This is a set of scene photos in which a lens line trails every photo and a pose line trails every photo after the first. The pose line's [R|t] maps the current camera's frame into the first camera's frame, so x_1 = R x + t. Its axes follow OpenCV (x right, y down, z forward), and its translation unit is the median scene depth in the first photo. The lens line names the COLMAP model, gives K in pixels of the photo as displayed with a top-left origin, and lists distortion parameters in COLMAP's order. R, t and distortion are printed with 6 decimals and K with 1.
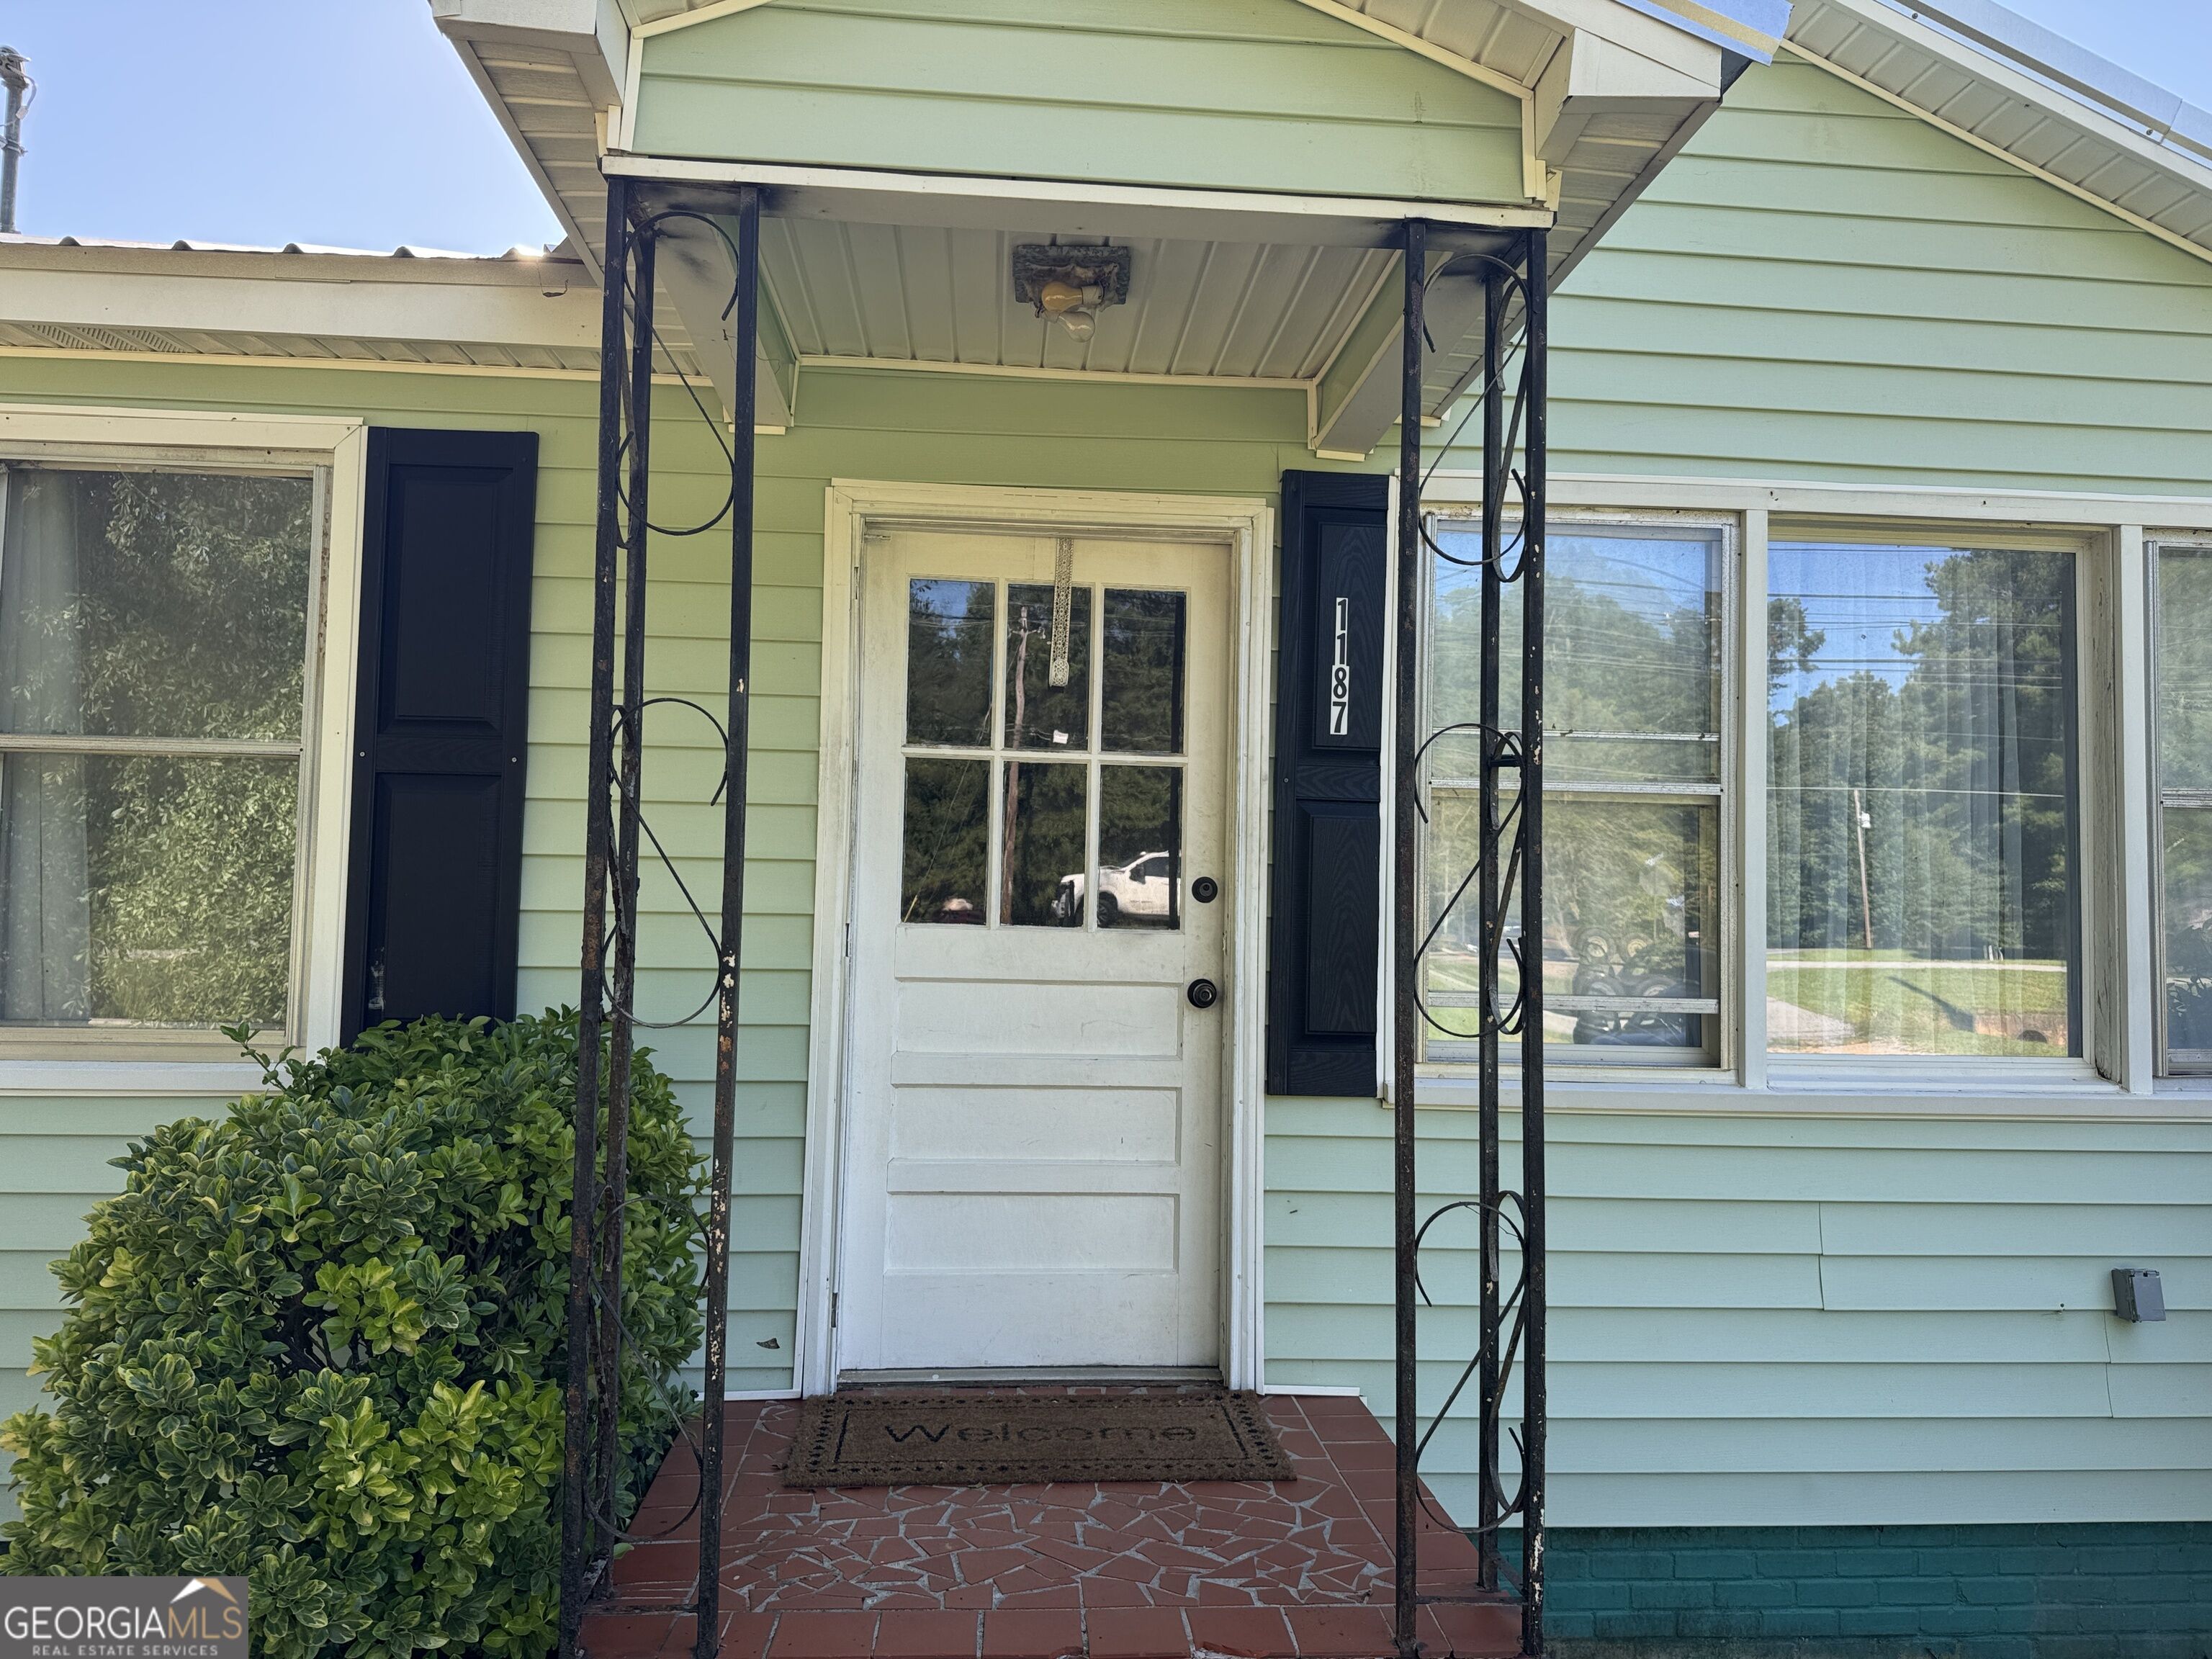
lens RADIAL K [[1688.6, 0, 1106.0], [0, 1688.6, 829.5], [0, 0, 1]] dist [0.222728, -0.466199]
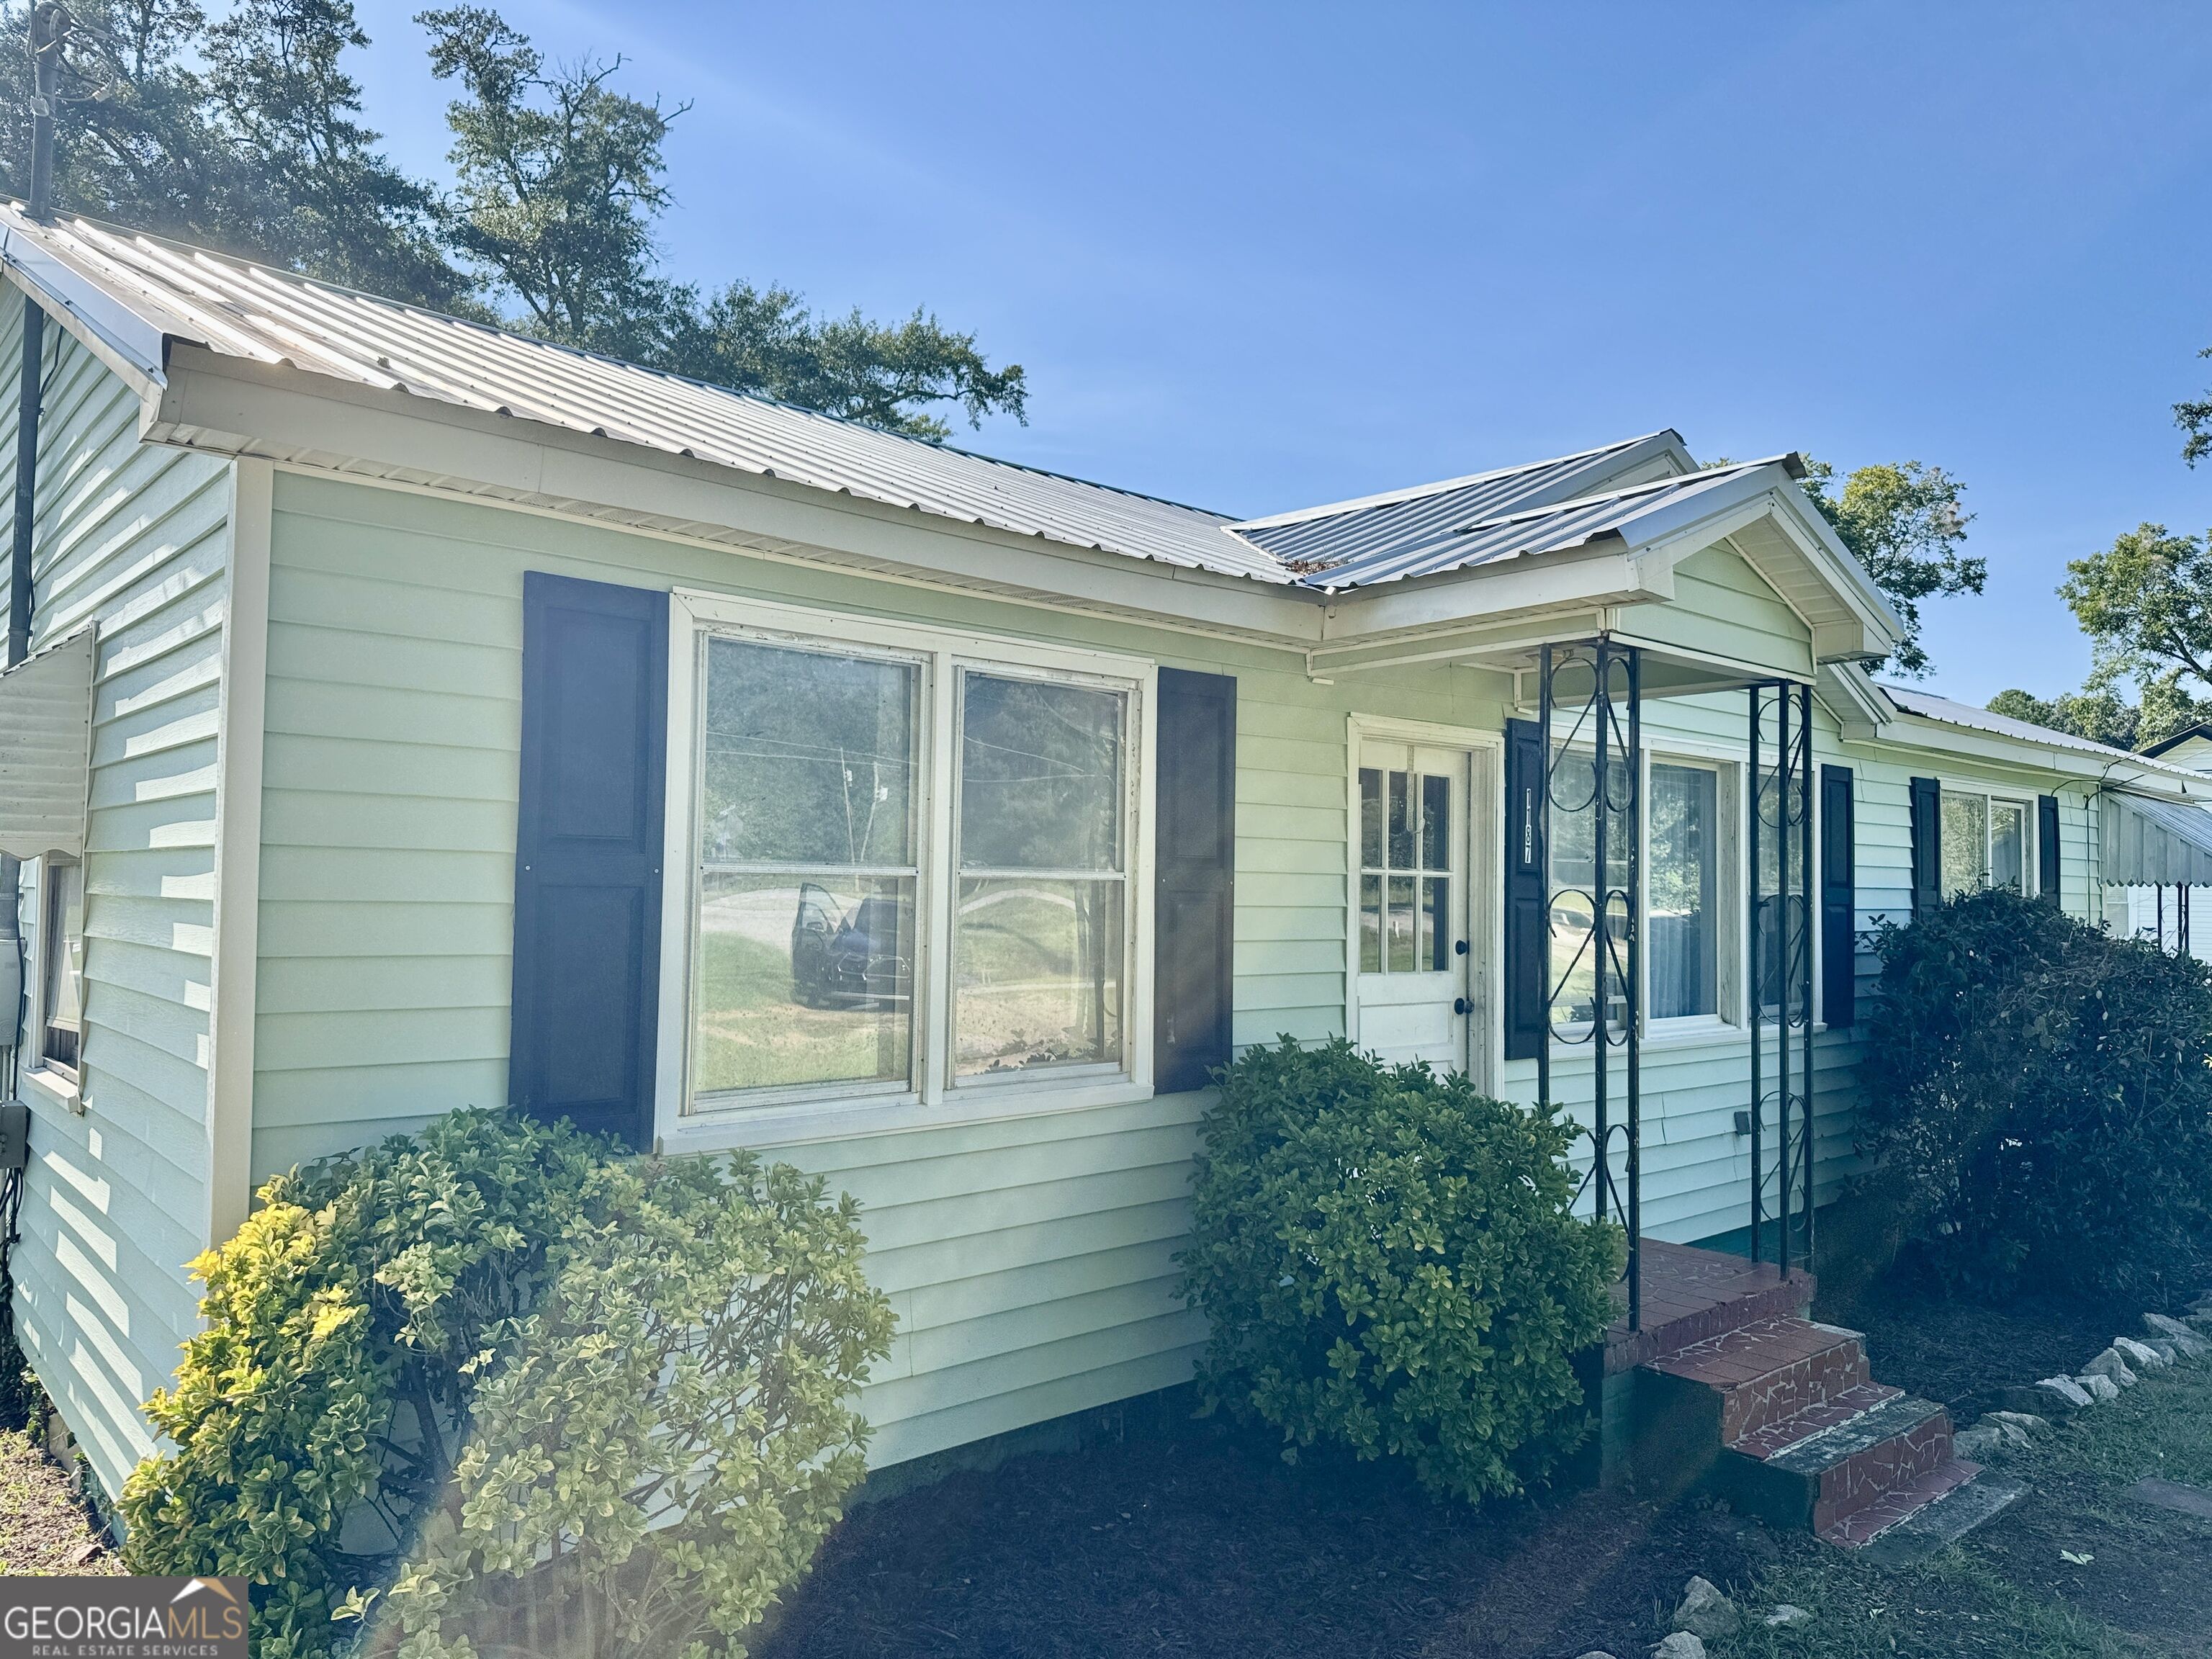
lens RADIAL K [[1688.6, 0, 1106.0], [0, 1688.6, 829.5], [0, 0, 1]] dist [0.222728, -0.466199]
pose [[0.769491, 0.003890, 0.638645, -1.404000], [0.023623, 0.999124, -0.034548, -0.035480], [-0.638220, 0.041671, 0.768725, -0.129421]]
